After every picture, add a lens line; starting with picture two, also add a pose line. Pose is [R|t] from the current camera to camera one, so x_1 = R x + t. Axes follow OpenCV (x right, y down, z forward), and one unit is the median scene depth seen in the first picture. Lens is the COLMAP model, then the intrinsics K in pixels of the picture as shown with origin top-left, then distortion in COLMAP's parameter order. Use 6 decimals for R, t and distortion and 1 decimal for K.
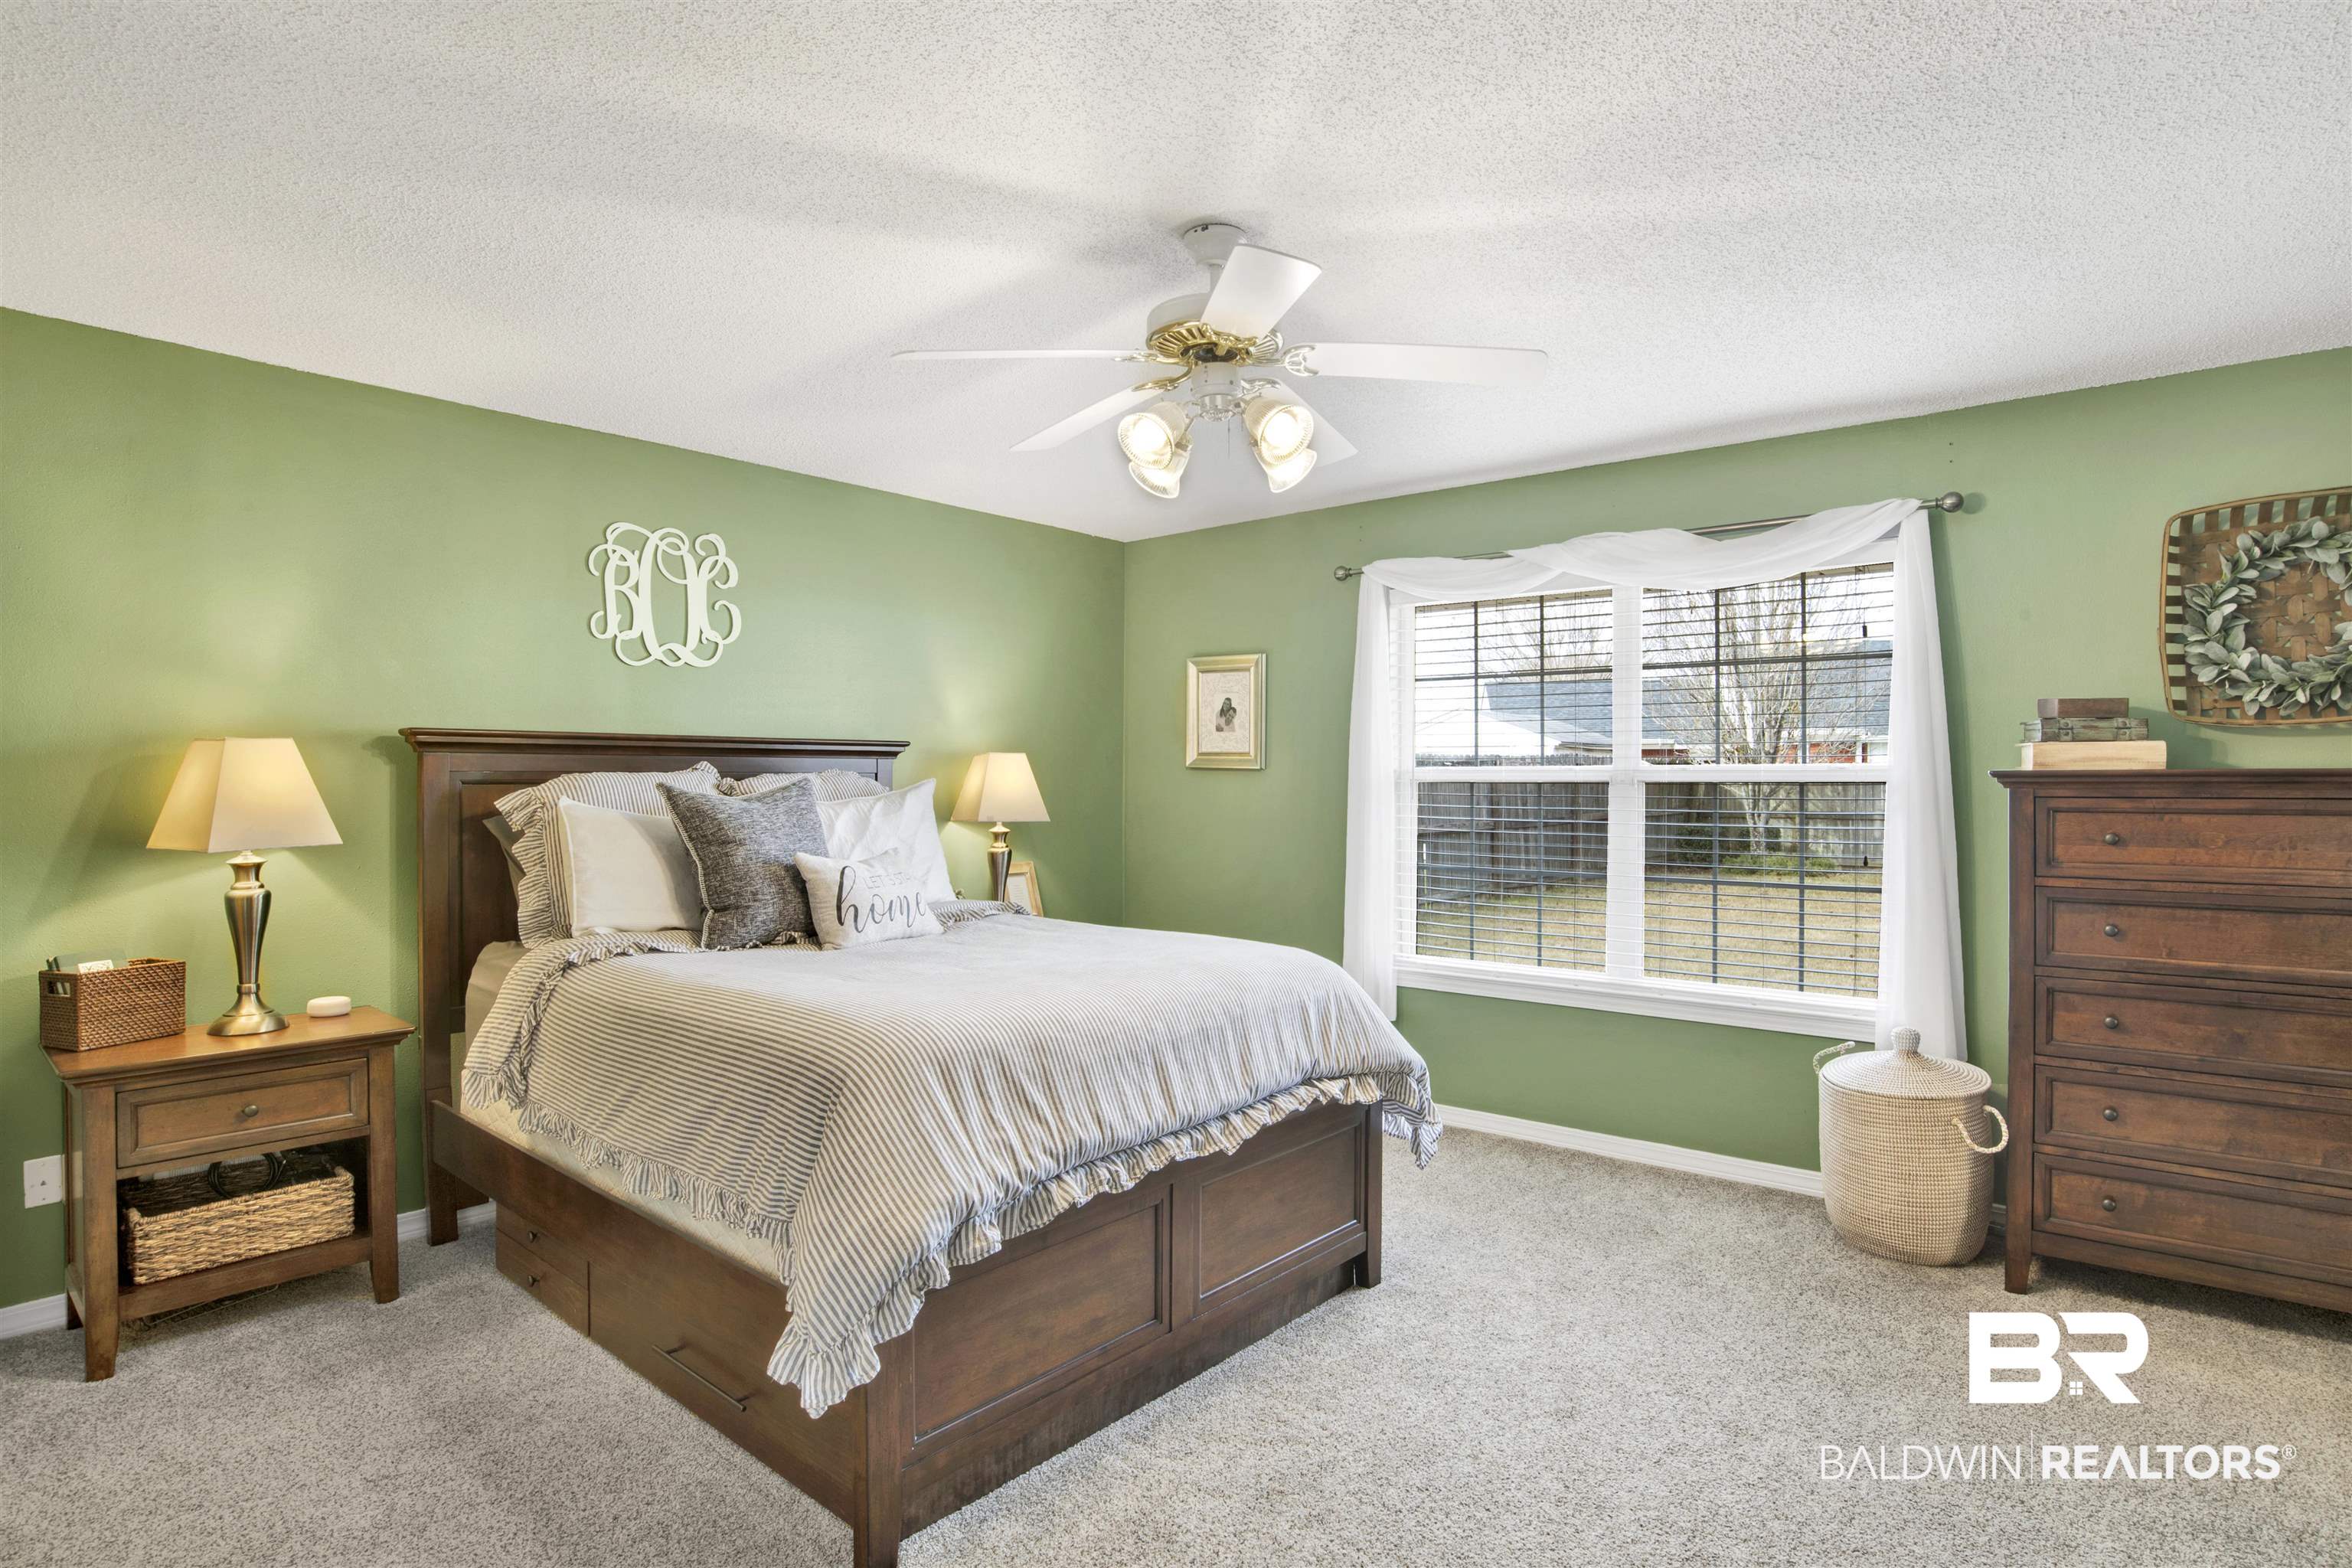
lens RADIAL K [[1217.7, 0, 1200.8], [0, 1217.7, 781.1], [0, 0, 1]] dist [-0.005598, 0.000109]
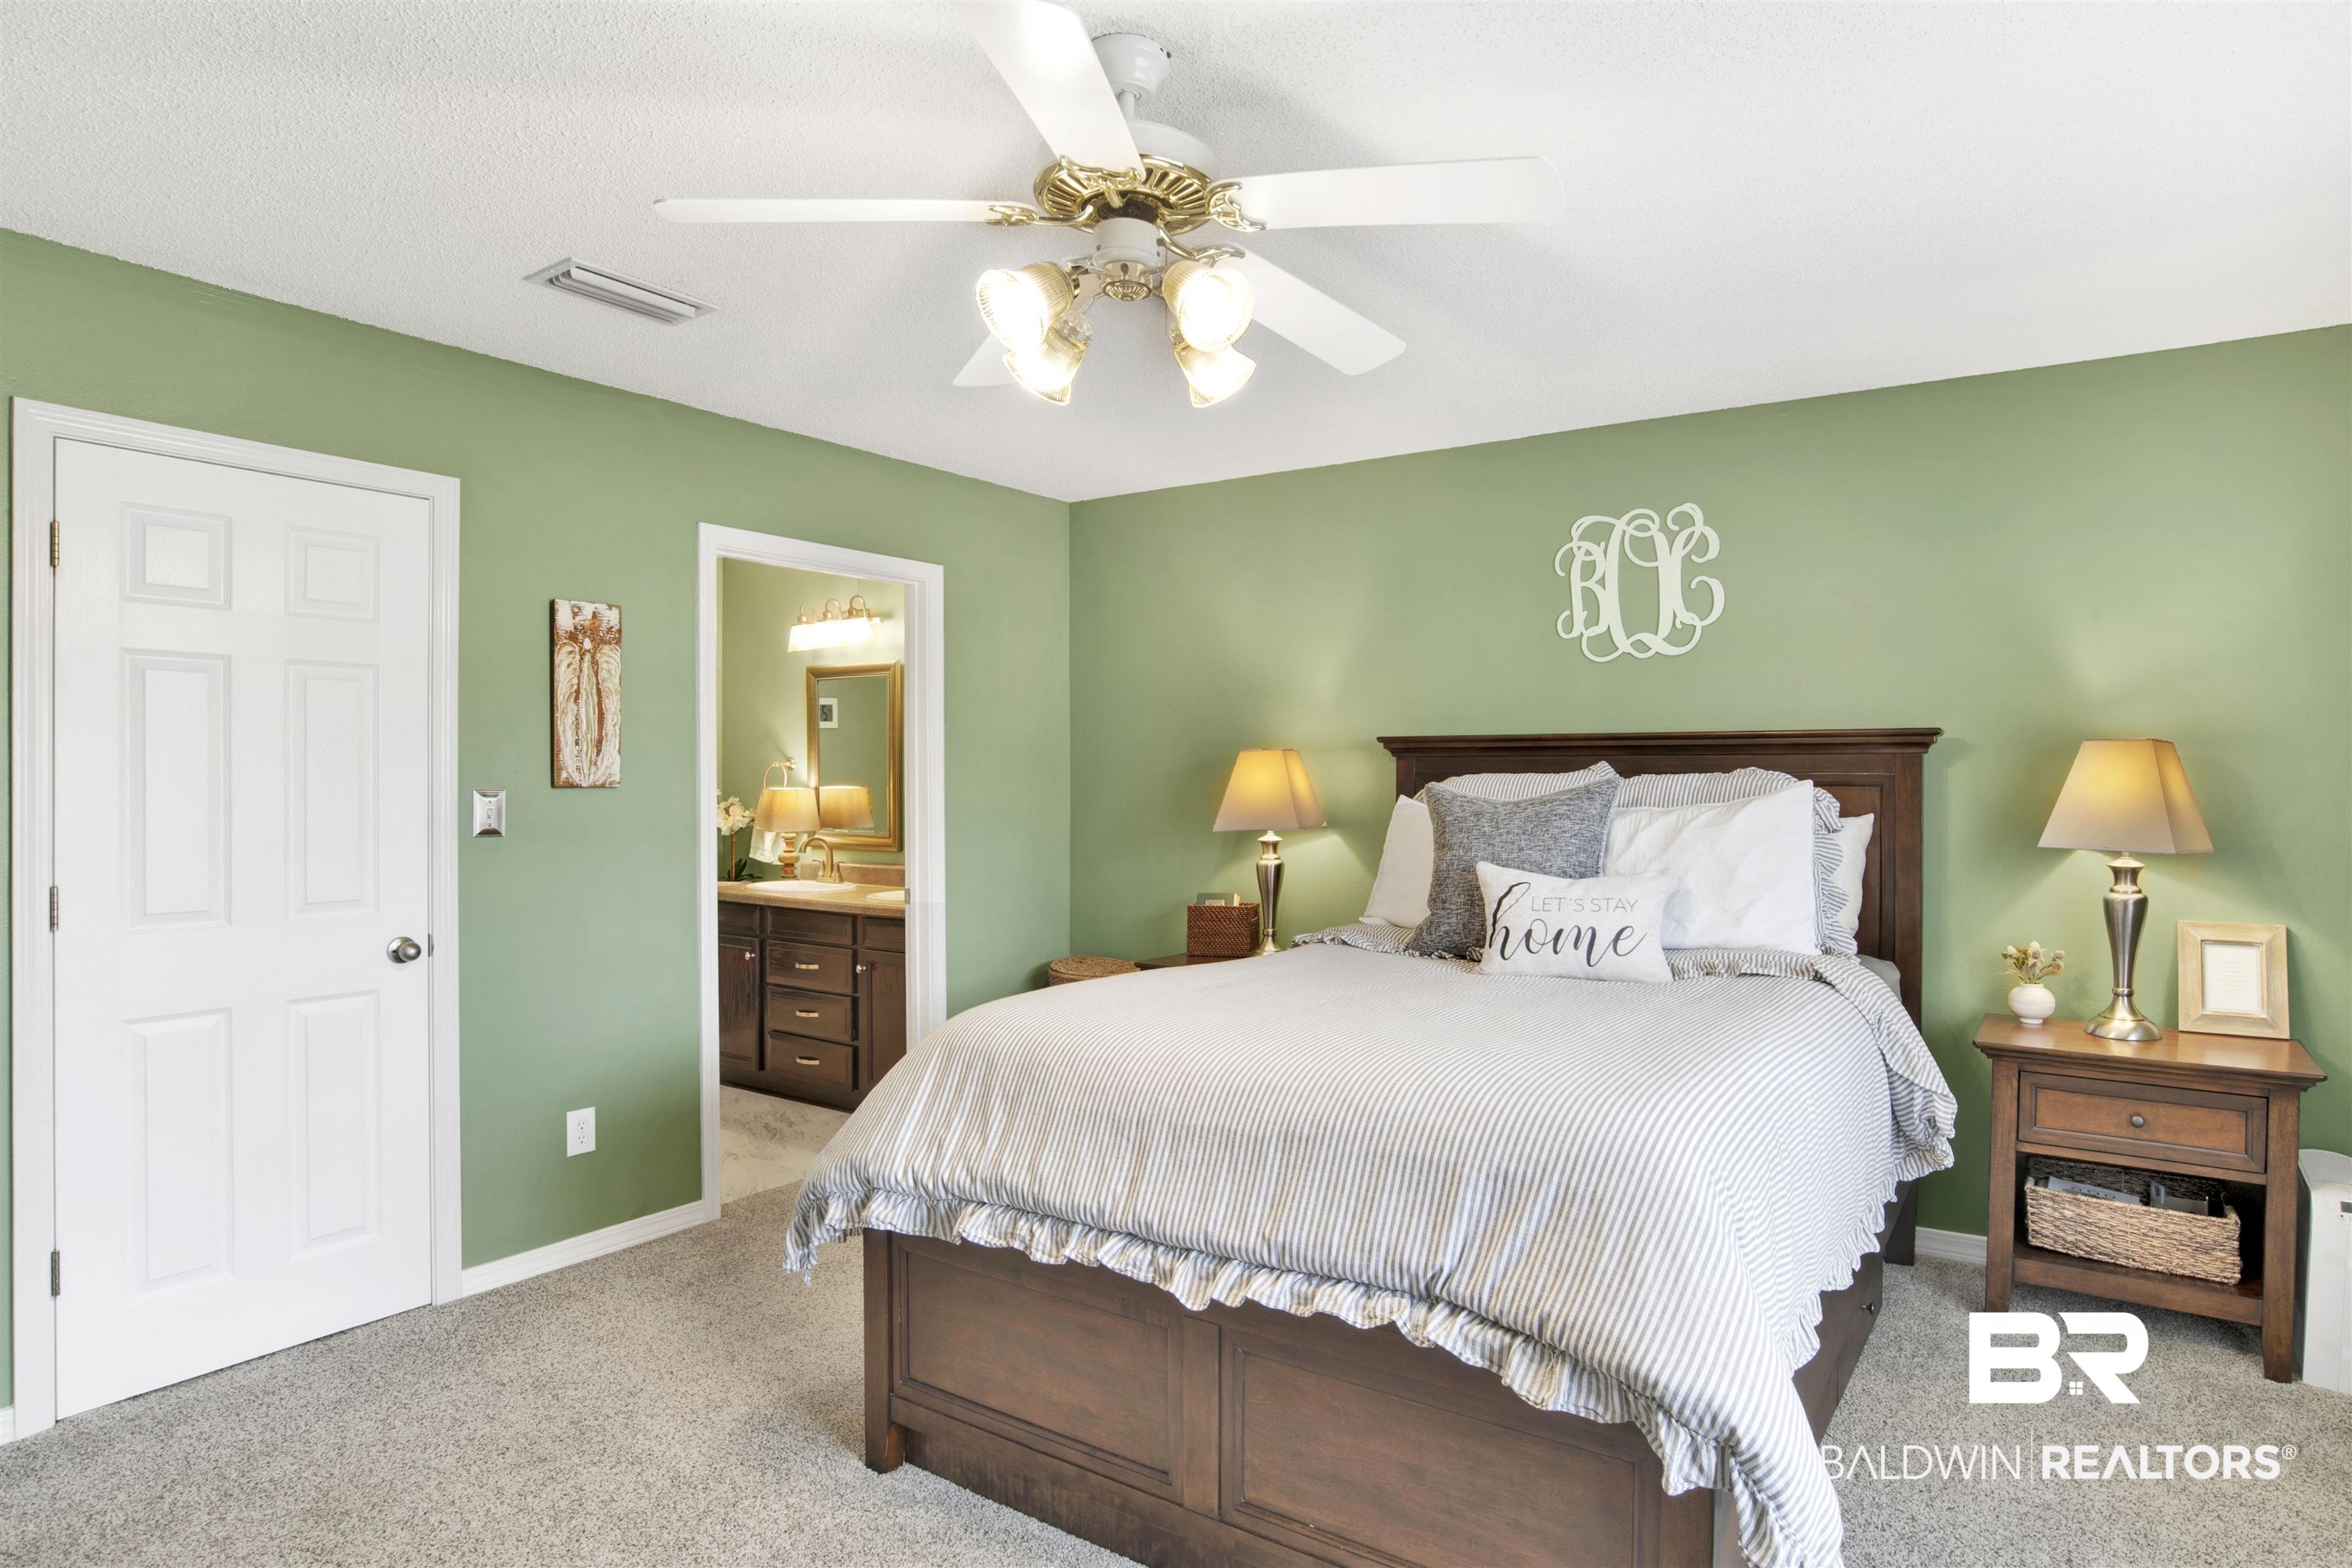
lens RADIAL K [[1217.7, 0, 1197.1], [0, 1217.7, 786.9], [0, 0, 1]] dist [-0.005598, 0.000109]
pose [[0.145622, 0.010460, -0.989285, 0.435399], [-0.008568, 0.999920, 0.009311, -0.002707], [0.989303, 0.007120, 0.145700, 0.539095]]
